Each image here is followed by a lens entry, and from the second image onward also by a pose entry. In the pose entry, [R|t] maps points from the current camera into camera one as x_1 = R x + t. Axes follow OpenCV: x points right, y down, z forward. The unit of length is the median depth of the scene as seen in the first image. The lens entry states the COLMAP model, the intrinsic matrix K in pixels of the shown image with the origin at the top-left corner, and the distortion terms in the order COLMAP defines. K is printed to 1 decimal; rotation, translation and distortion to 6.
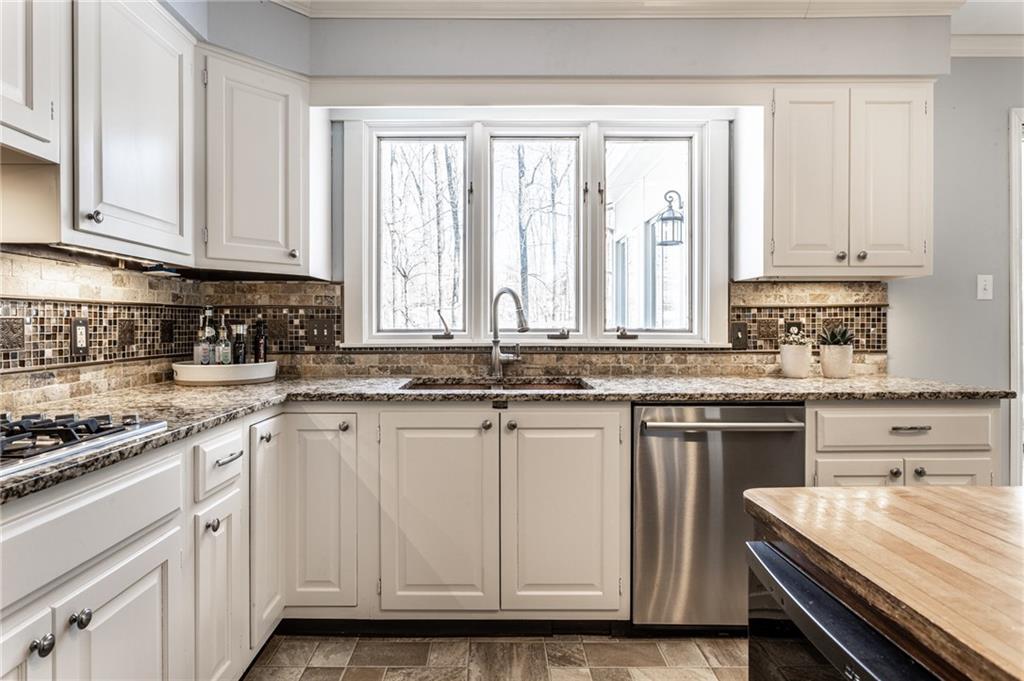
lens RADIAL K [[568.3, 0, 492.3], [0, 568.3, 327.0], [0, 0, 1]] dist [-0.000288, 0.000806]
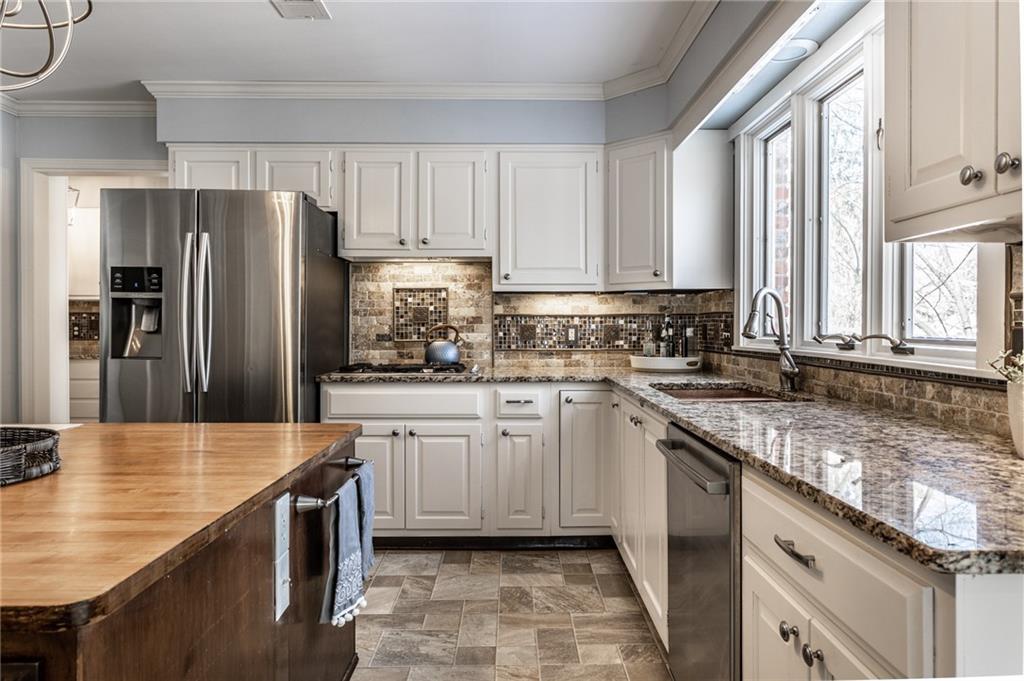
lens RADIAL K [[658.4, 0, 514.0], [0, 658.4, 329.9], [0, 0, 1]] dist [-0.003291, 0.000052]
pose [[0.004364, 0.008225, -0.999957, 0.977881], [-0.003560, 0.999960, 0.008209, -0.010226], [0.999984, 0.003524, 0.004393, 0.573722]]
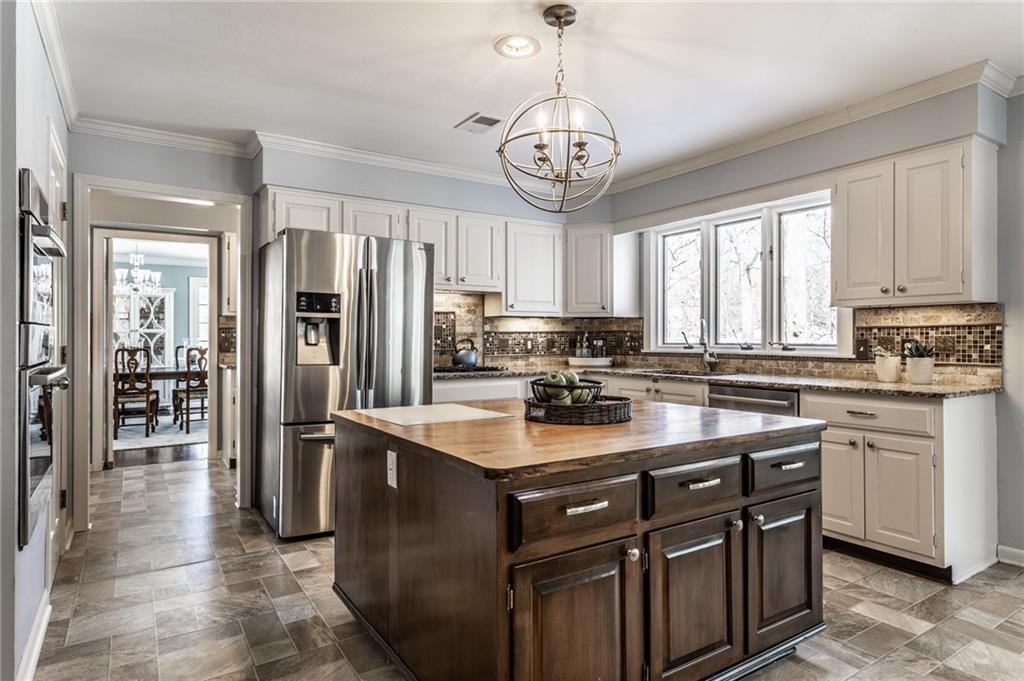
lens RADIAL K [[594.7, 0, 512.0], [0, 594.7, 340.5], [0, 0, 1]] dist [-0.000105, -0.000290]
pose [[0.540097, 0.002713, -0.841598, 1.159350], [-0.001617, 0.999996, 0.002186, -0.006929], [0.841601, 0.000181, 0.540099, -0.433314]]
